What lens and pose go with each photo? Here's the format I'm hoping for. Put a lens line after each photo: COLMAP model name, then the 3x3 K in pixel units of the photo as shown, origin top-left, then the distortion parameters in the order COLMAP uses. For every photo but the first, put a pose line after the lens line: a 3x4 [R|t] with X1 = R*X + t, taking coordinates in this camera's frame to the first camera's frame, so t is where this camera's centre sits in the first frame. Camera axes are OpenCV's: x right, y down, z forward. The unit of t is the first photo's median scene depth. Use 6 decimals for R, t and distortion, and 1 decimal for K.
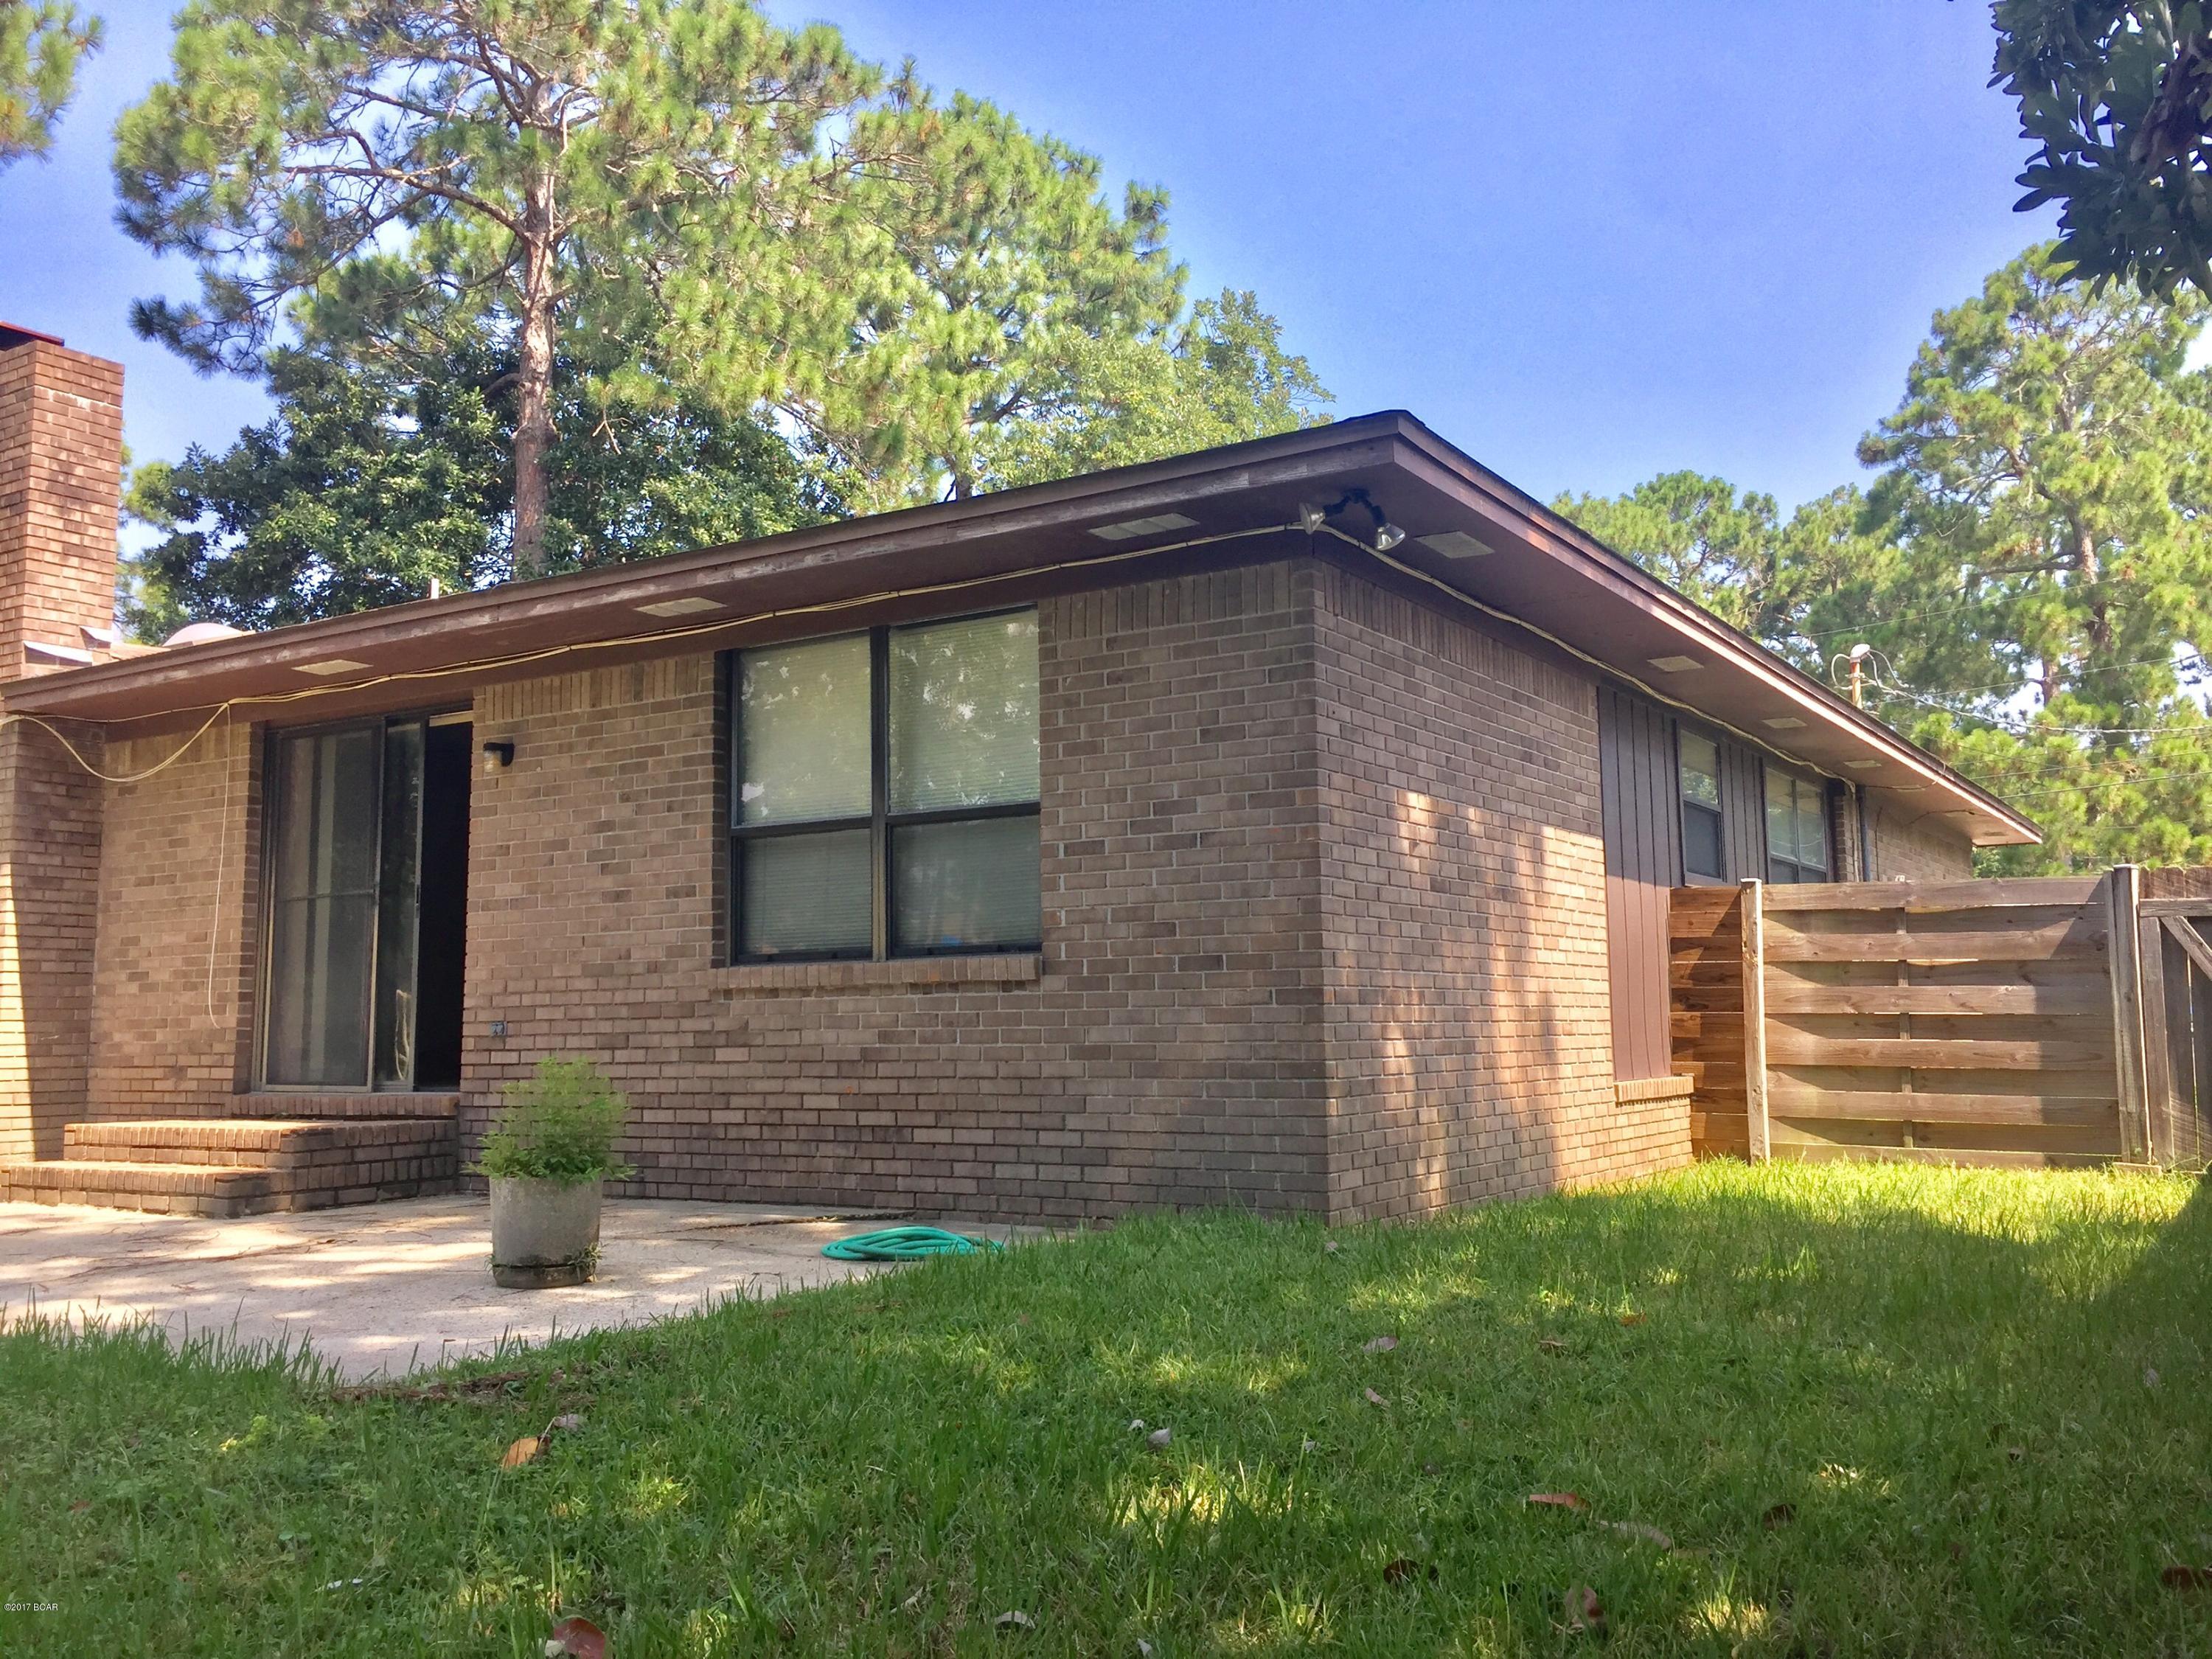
lens RADIAL K [[1897.0, 0, 1107.0], [0, 1897.0, 819.6], [0, 0, 1]] dist [0.056047, -0.010778]
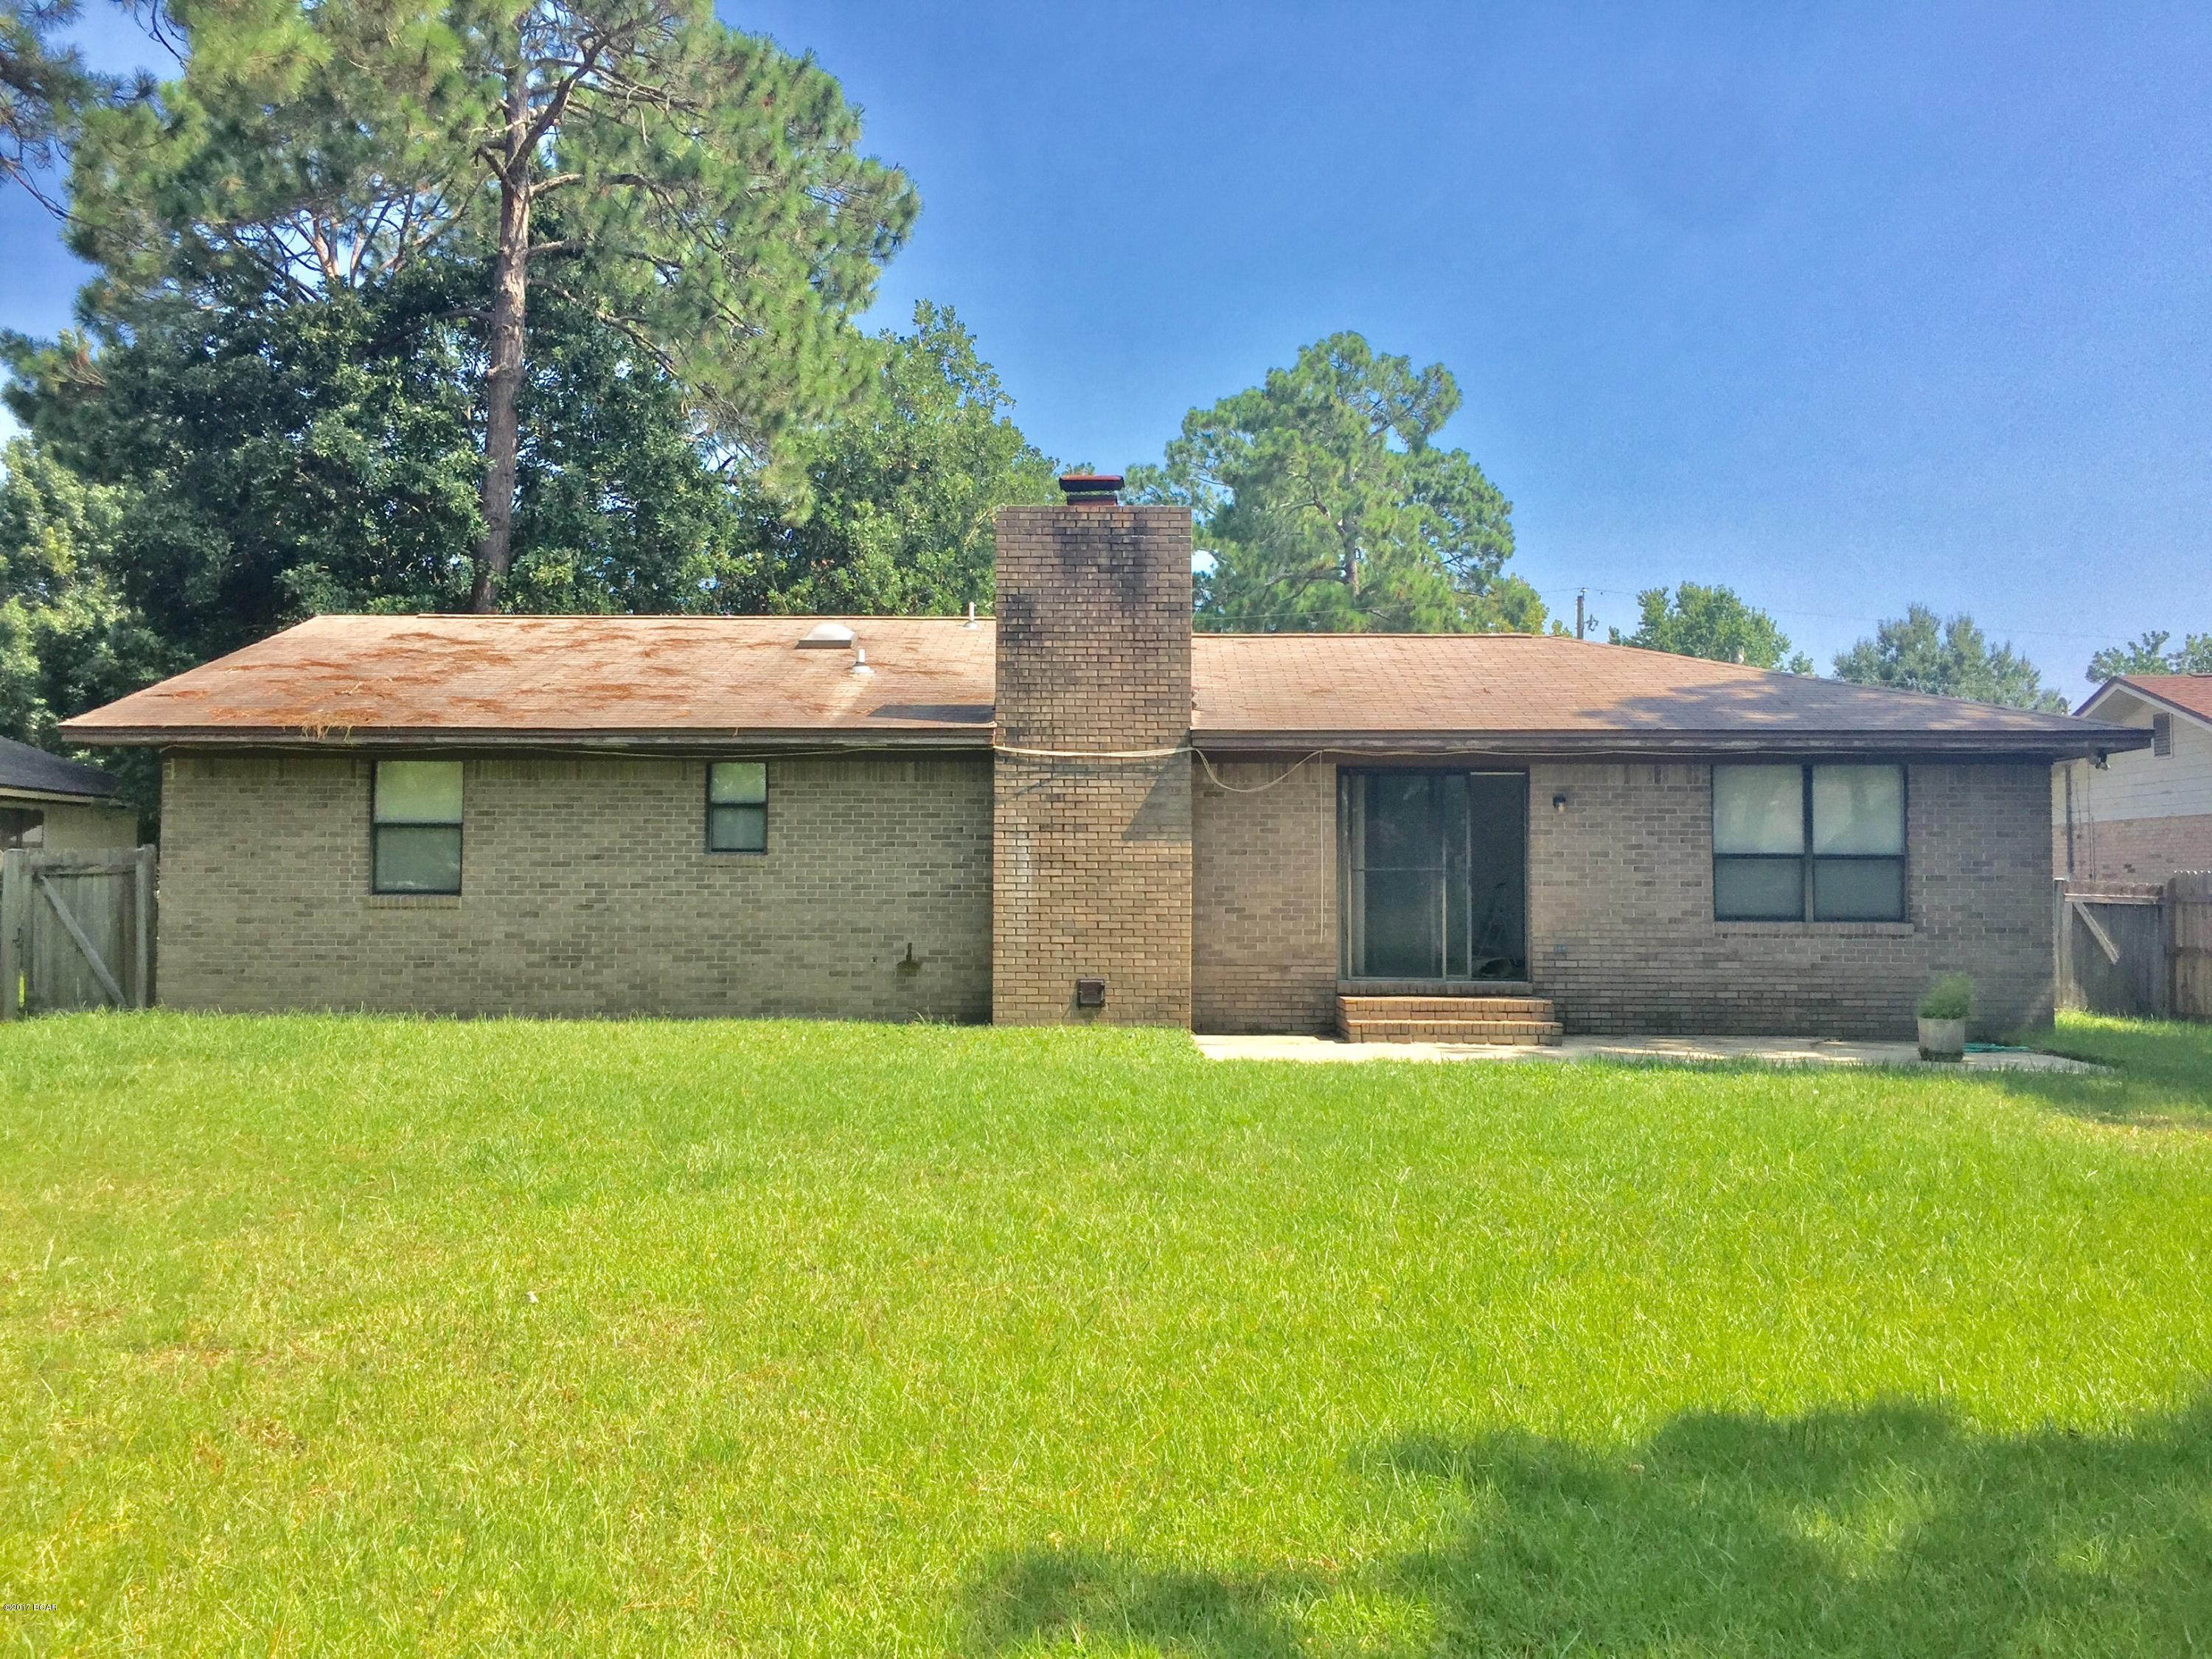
lens RADIAL K [[1897.0, 0, 1104.9], [0, 1897.0, 839.1], [0, 0, 1]] dist [0.056047, -0.010778]
pose [[0.859694, 0.033410, 0.509715, -1.743416], [-0.072094, 0.995806, 0.056324, -0.075789], [-0.505696, -0.085169, 0.858498, -0.399207]]
